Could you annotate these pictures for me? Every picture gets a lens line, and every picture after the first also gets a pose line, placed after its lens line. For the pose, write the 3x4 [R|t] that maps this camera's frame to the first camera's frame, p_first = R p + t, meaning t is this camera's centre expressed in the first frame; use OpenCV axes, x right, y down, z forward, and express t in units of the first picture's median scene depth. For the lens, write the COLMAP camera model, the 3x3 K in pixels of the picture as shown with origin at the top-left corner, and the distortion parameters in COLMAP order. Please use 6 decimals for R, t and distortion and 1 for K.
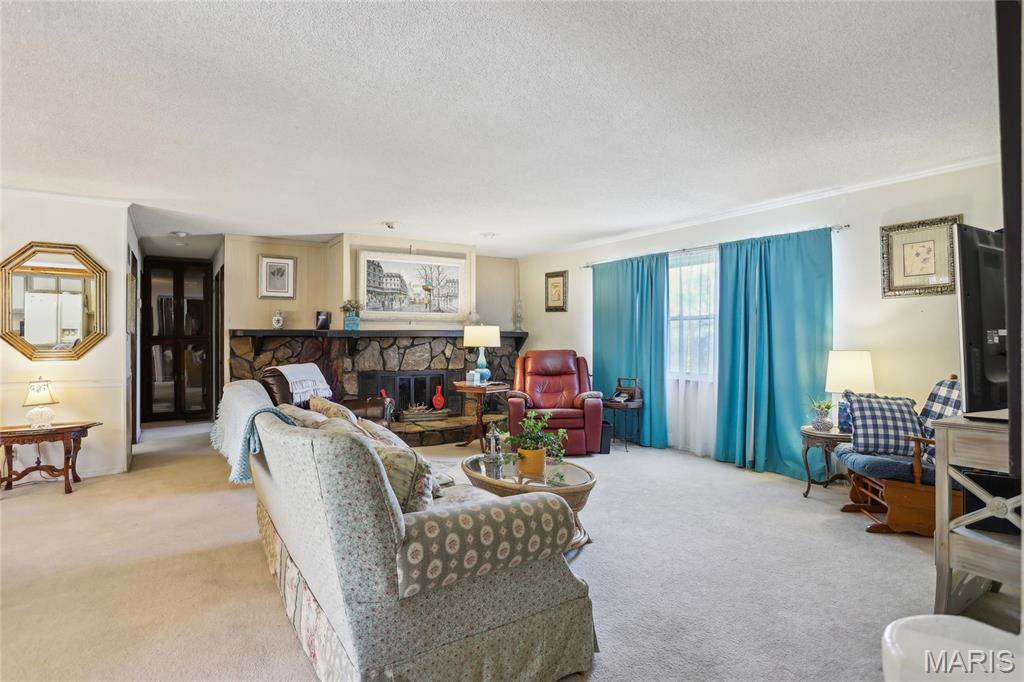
lens RADIAL K [[542.4, 0, 497.6], [0, 542.4, 346.5], [0, 0, 1]] dist [-0.078677, 0.055416]
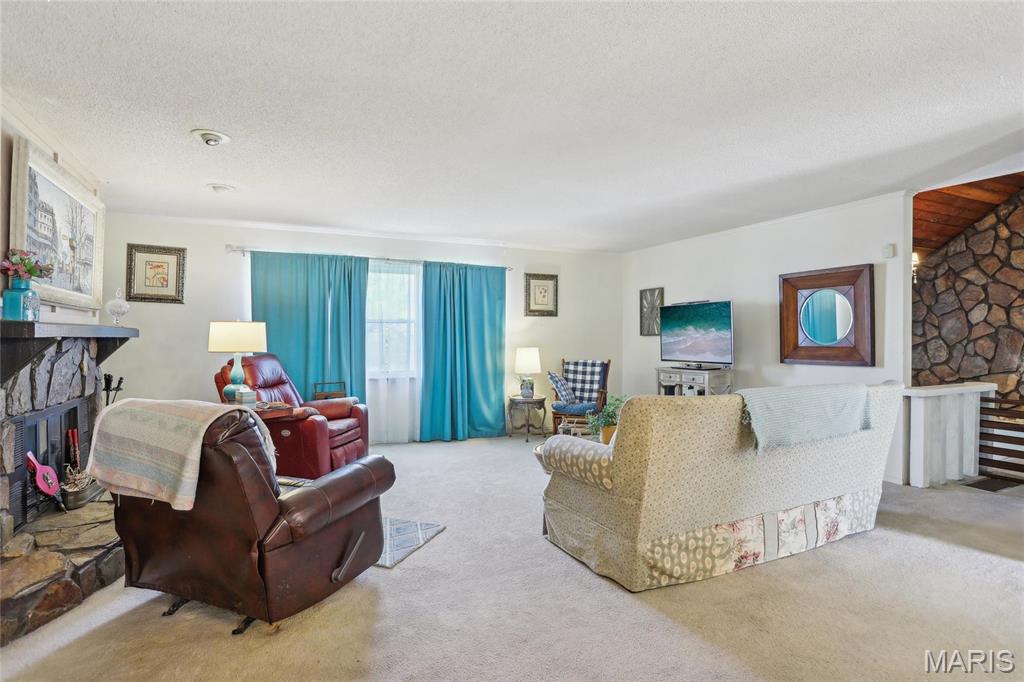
lens RADIAL K [[535.3, 0, 505.0], [0, 535.3, 336.8], [0, 0, 1]] dist [-0.092132, 0.052725]
pose [[0.105096, 0.003210, 0.994457, -0.759248], [0.014622, 0.999882, -0.004773, -0.013145], [-0.994355, 0.015043, 0.105037, 0.692838]]
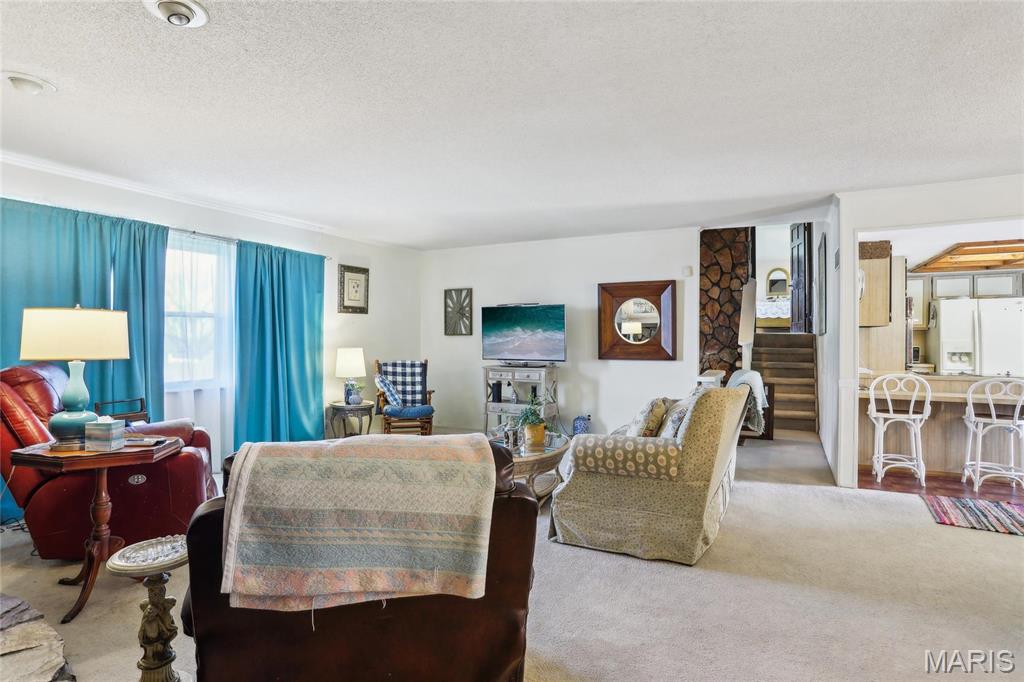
lens RADIAL K [[542.4, 0, 497.6], [0, 542.4, 346.5], [0, 0, 1]] dist [-0.078677, 0.055416]
pose [[-0.498383, -0.014102, 0.866843, -0.638207], [0.010554, 0.999695, 0.022331, -0.018225], [-0.866893, 0.020278, -0.498082, 1.073343]]
